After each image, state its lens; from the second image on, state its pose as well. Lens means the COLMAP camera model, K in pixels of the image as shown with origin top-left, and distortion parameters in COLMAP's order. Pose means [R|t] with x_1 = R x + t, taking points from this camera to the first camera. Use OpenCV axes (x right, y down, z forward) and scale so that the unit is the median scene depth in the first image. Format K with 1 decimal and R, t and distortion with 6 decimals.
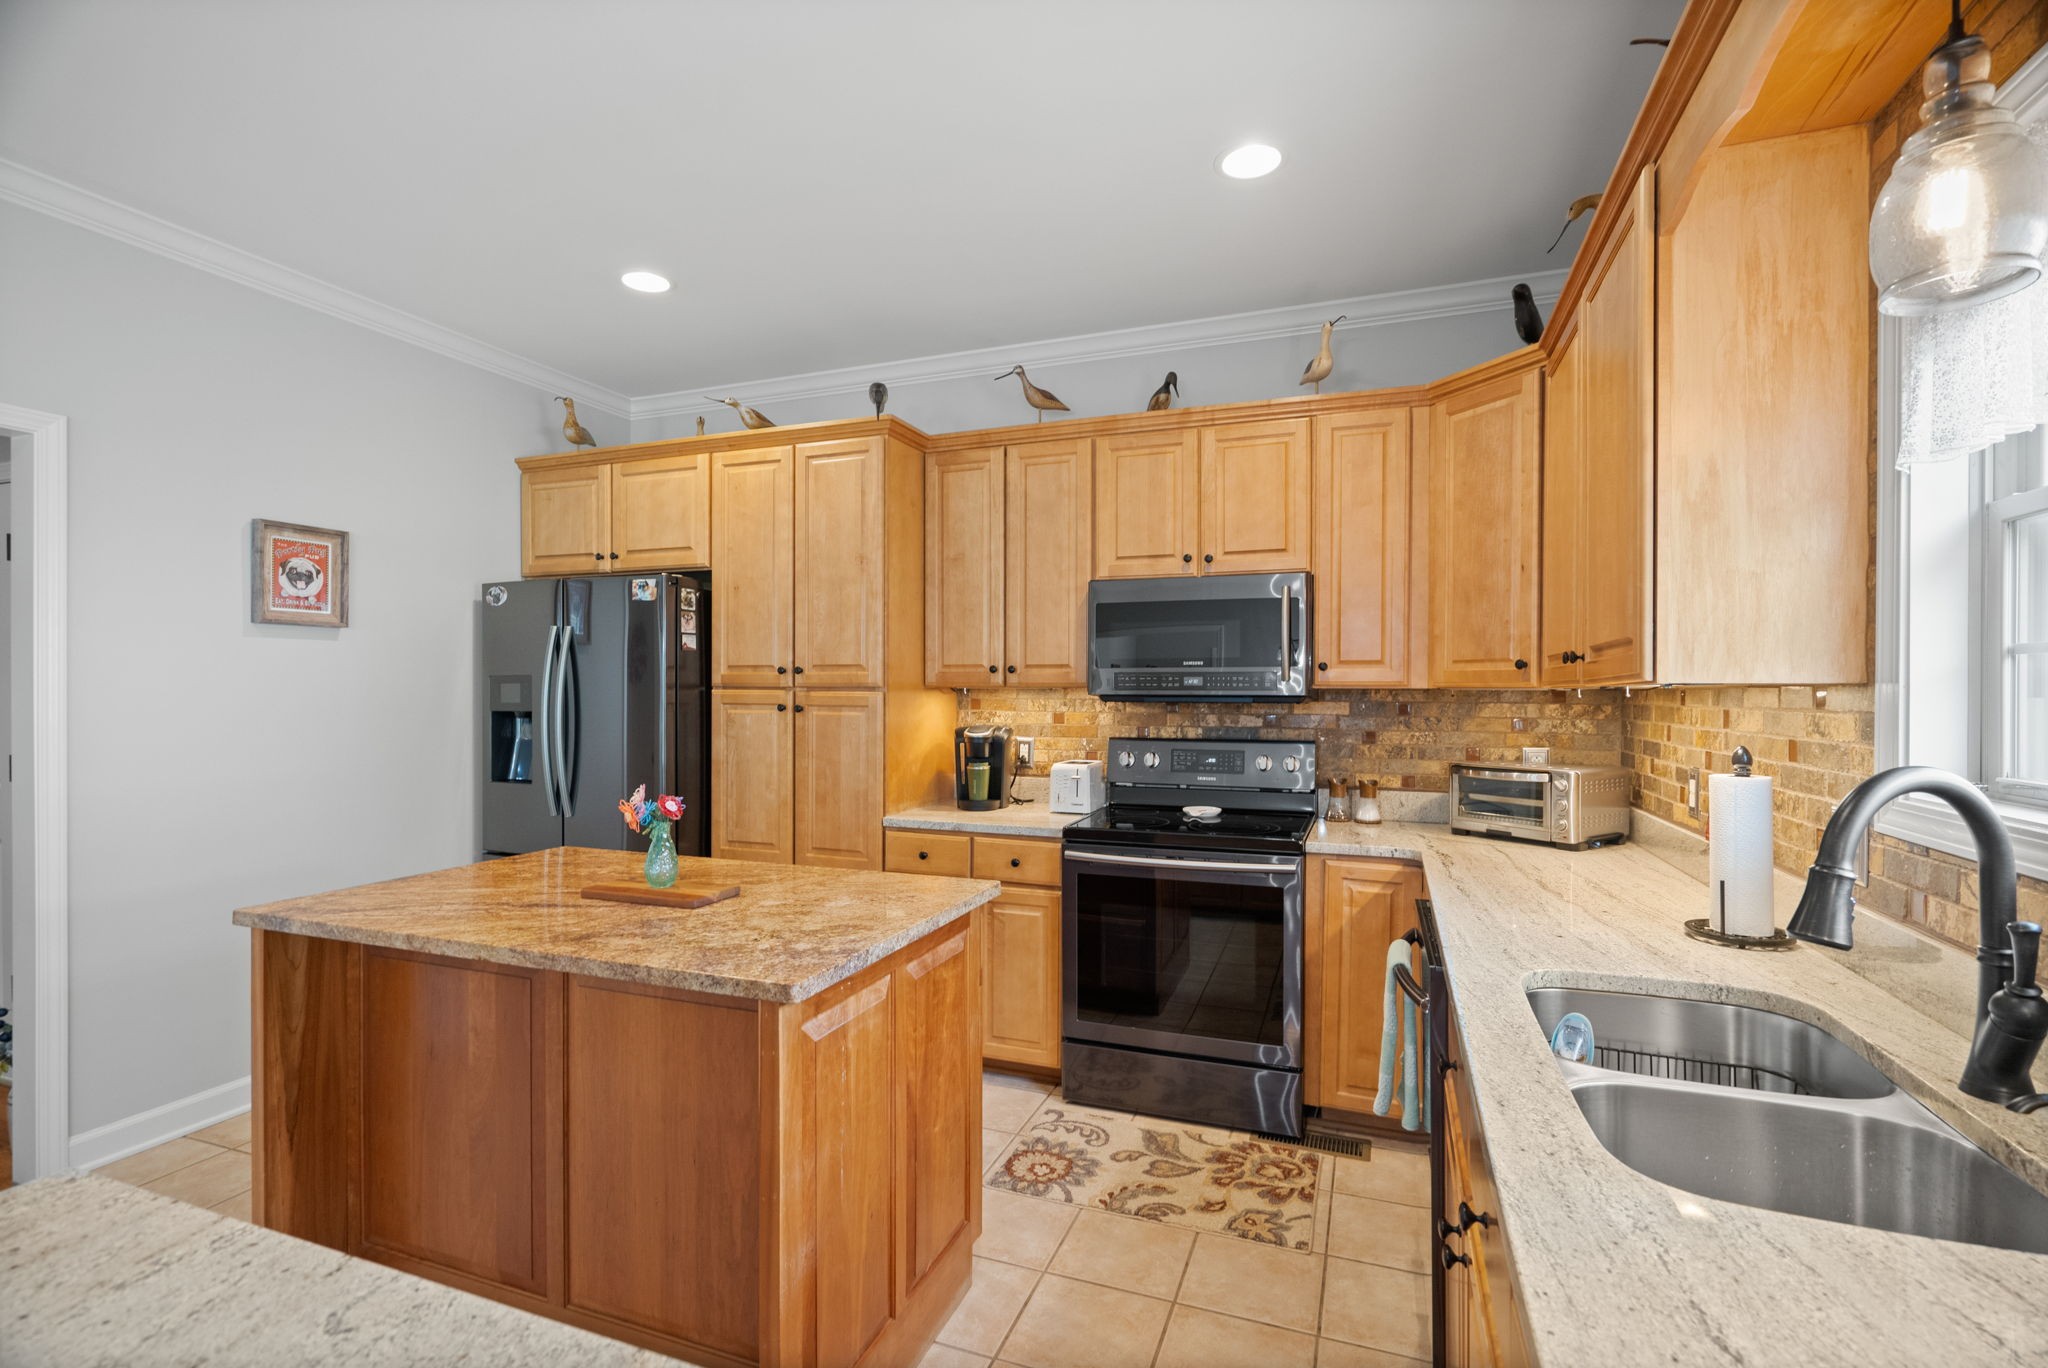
lens RADIAL K [[947.1, 0, 1020.1], [0, 947.1, 694.4], [0, 0, 1]] dist [0.000853, 0.000073]
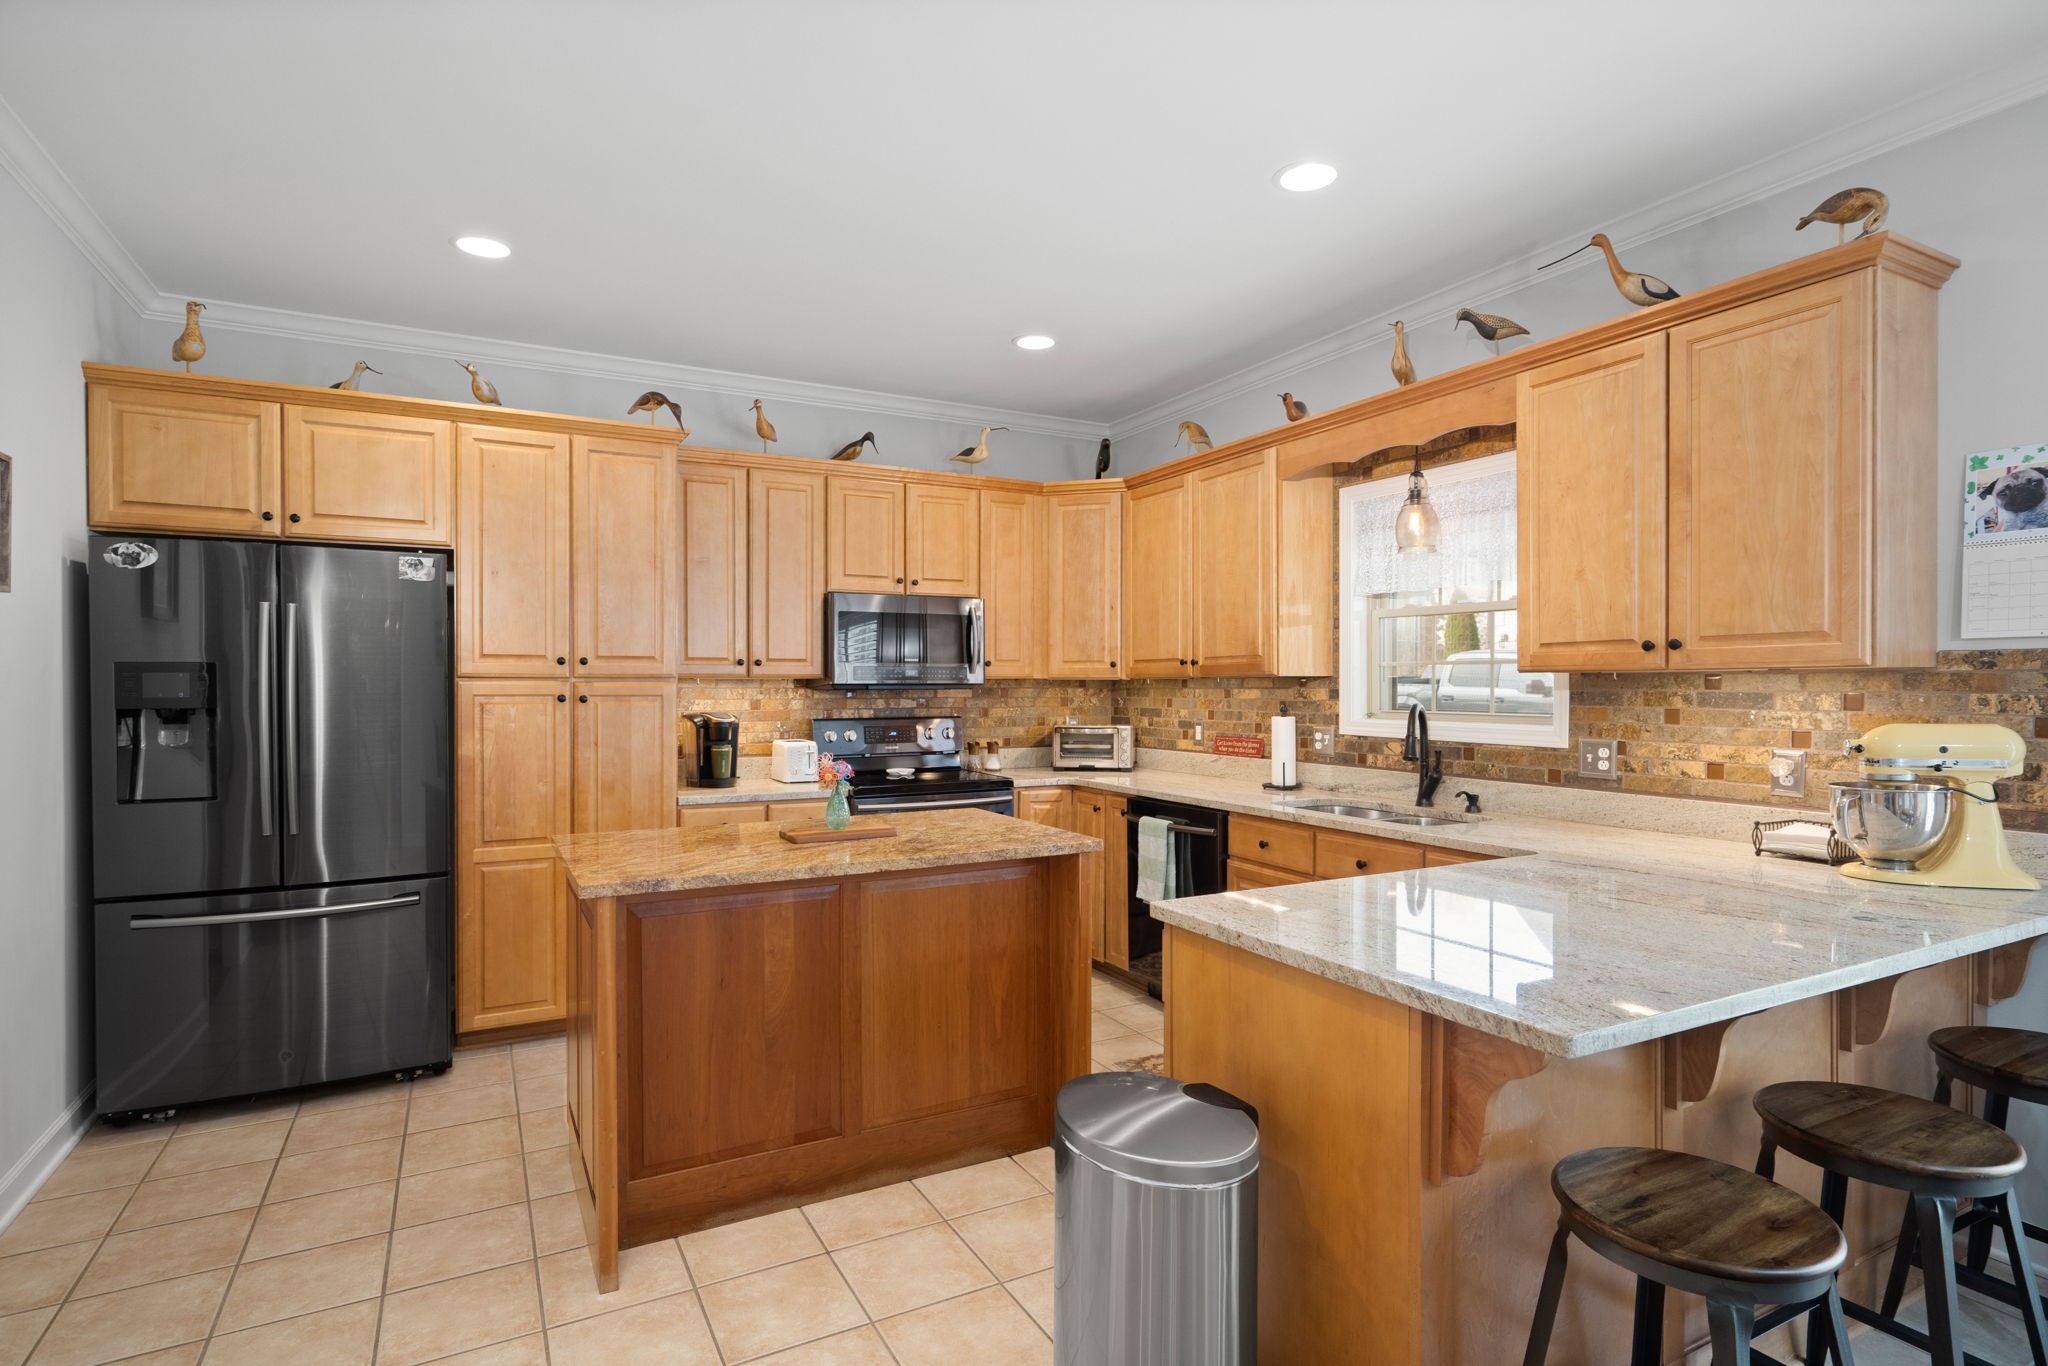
lens RADIAL K [[1047.6, 0, 1024.0], [0, 1047.6, 683.0], [0, 0, 1]] dist [0.019766, -0.000090]
pose [[0.653298, -0.003673, 0.757092, -0.808720], [0.006805, 0.999976, -0.001021, 0.002382], [-0.757070, 0.005819, 0.653308, -0.088069]]
